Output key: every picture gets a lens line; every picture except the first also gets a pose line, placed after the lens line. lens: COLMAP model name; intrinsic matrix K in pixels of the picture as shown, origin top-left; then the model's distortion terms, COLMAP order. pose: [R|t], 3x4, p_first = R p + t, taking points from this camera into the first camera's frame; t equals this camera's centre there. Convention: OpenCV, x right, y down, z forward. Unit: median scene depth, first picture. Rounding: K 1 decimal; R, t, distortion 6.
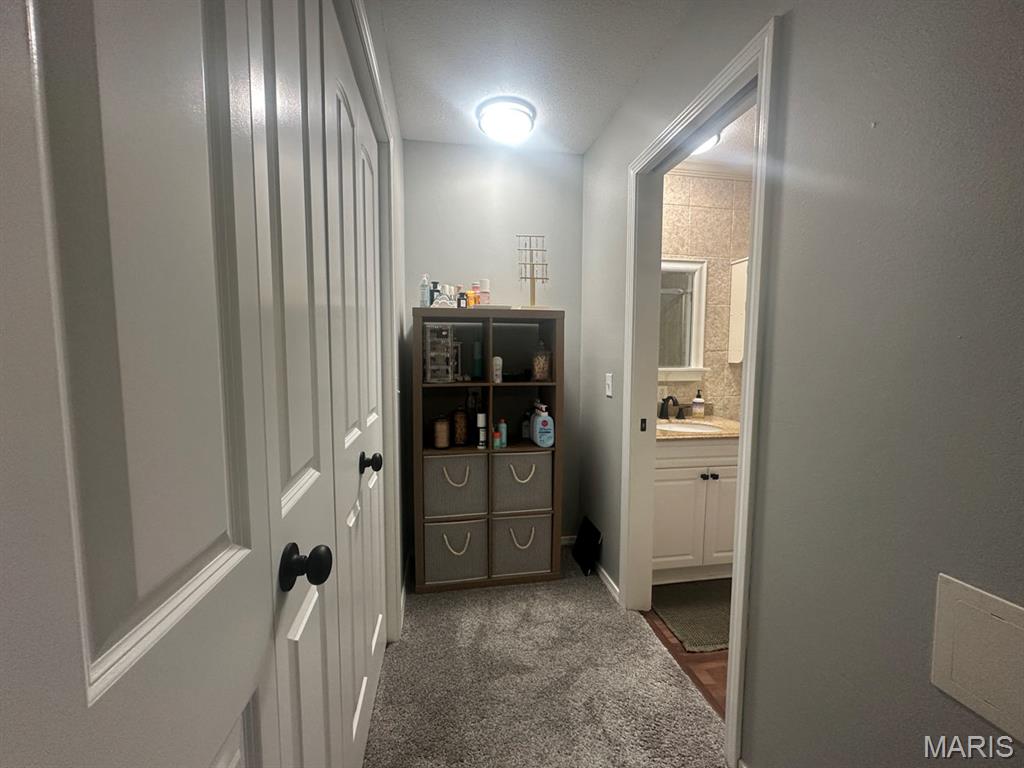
lens RADIAL K [[413.0, 0, 512.4], [0, 413.0, 386.4], [0, 0, 1]] dist [0.001245, 0.000026]
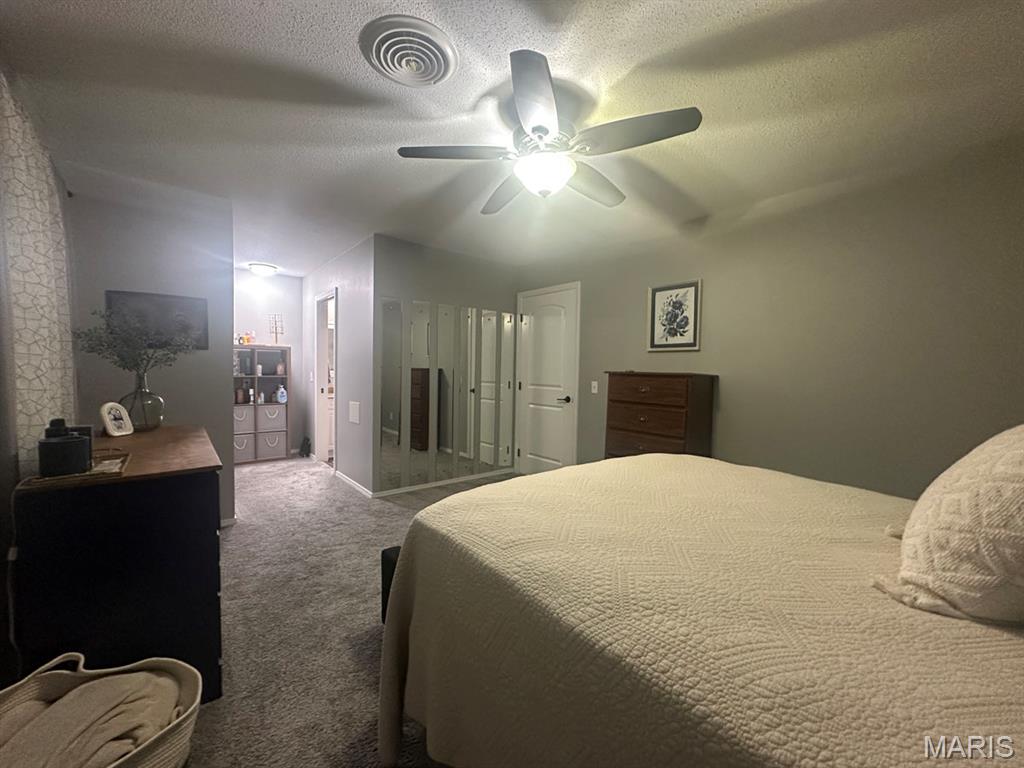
lens RADIAL K [[413.0, 0, 513.8], [0, 413.0, 385.5], [0, 0, 1]] dist [0.001245, 0.000026]
pose [[0.863771, -0.007312, 0.503832, 0.029677], [0.023616, 0.999383, -0.025985, 0.140733], [-0.503331, 0.034344, 0.863411, -1.770799]]
